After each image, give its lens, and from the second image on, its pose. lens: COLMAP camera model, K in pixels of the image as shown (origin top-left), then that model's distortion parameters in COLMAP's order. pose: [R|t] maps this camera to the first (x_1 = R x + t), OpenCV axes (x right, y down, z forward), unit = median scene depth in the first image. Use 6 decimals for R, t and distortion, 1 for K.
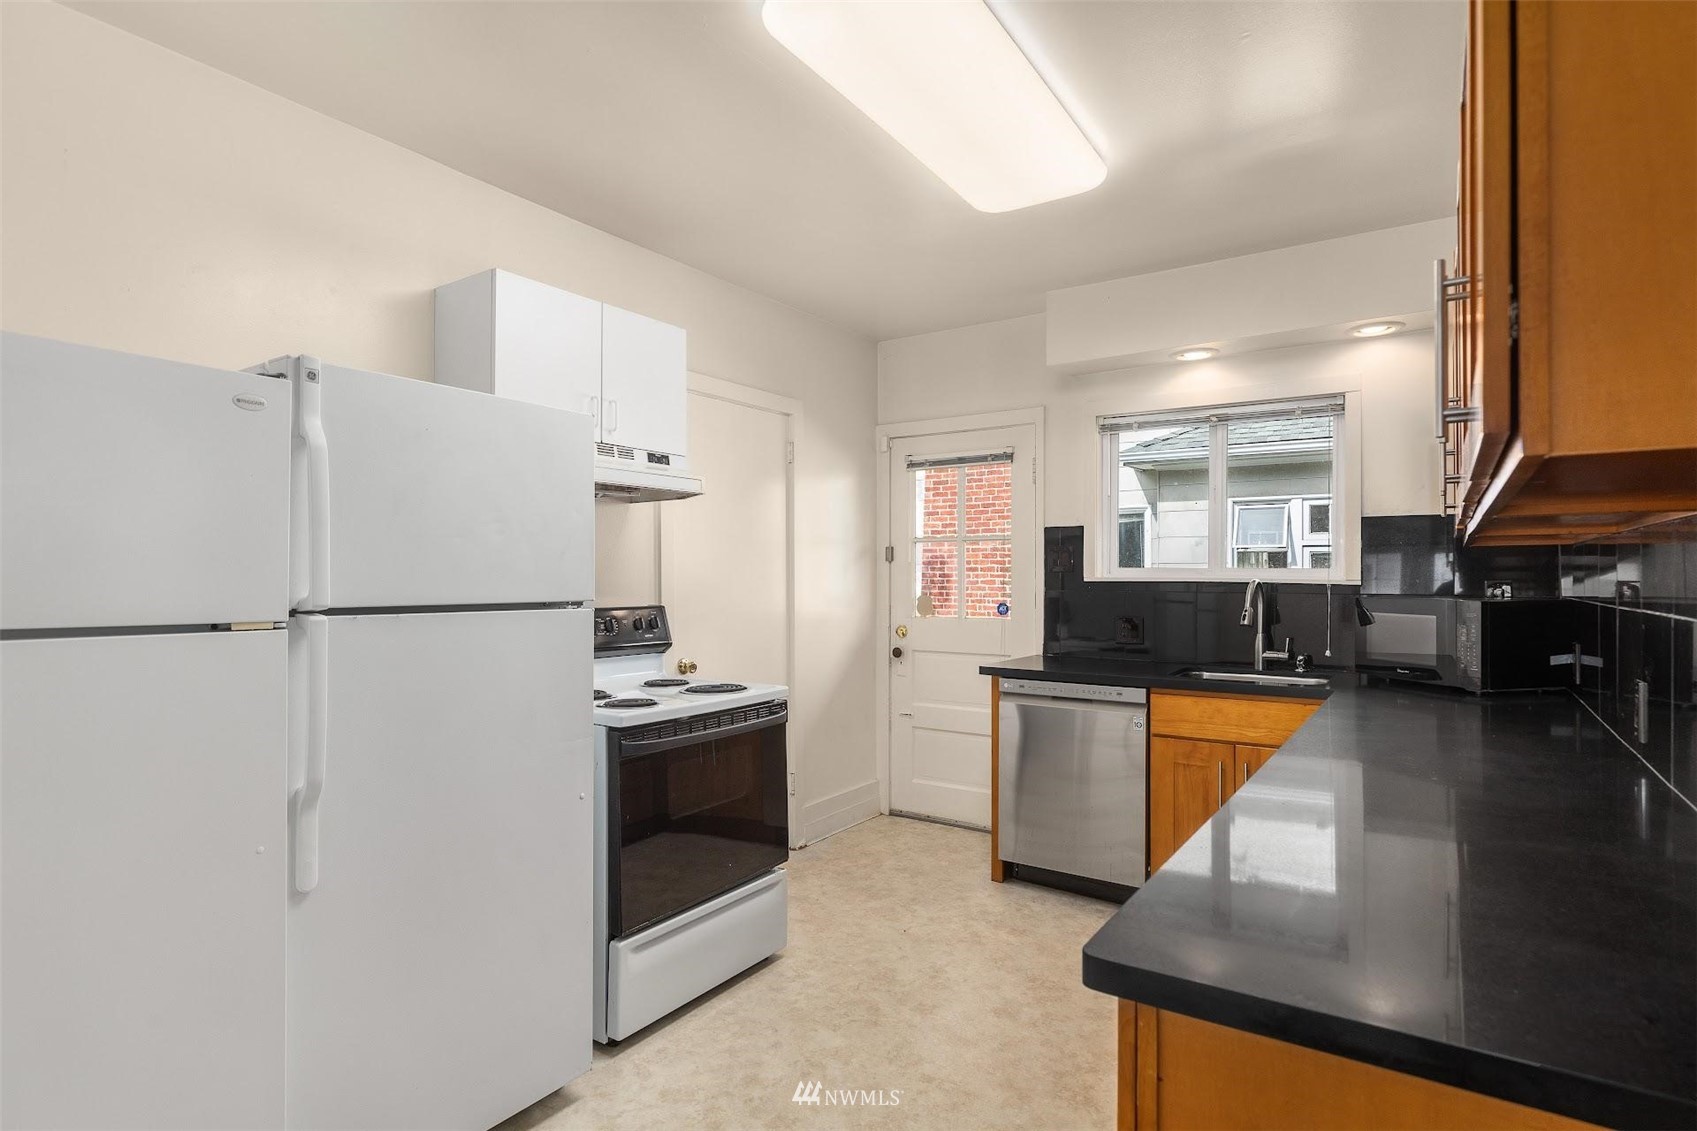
lens RADIAL K [[864.7, 0, 819.7], [0, 864.7, 573.9], [0, 0, 1]] dist [0.002710, 0.001304]
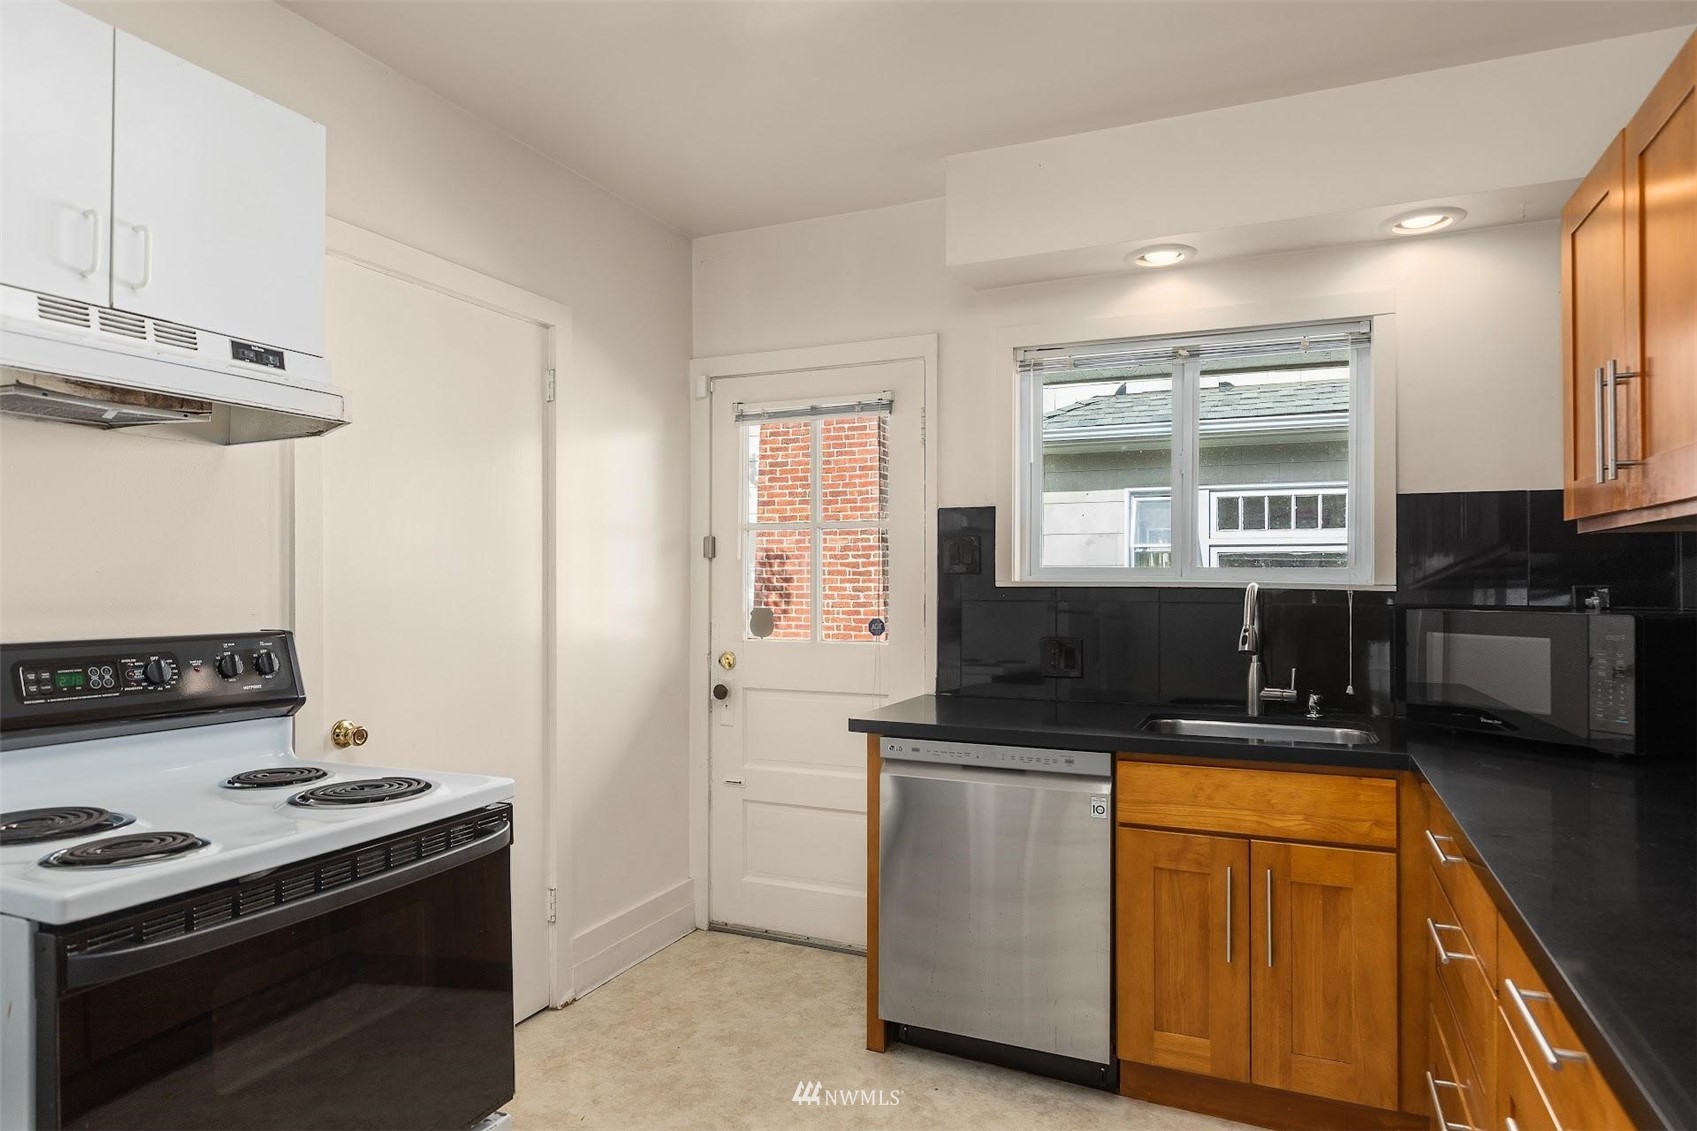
lens RADIAL K [[729.2, 0, 880.5], [0, 729.2, 586.3], [0, 0, 1]] dist [0.000026, 0.000171]
pose [[0.956429, 0.000799, 0.291964, 0.045837], [-0.002518, 0.999982, 0.005513, 0.004749], [-0.291954, -0.006008, 0.956414, 0.449303]]
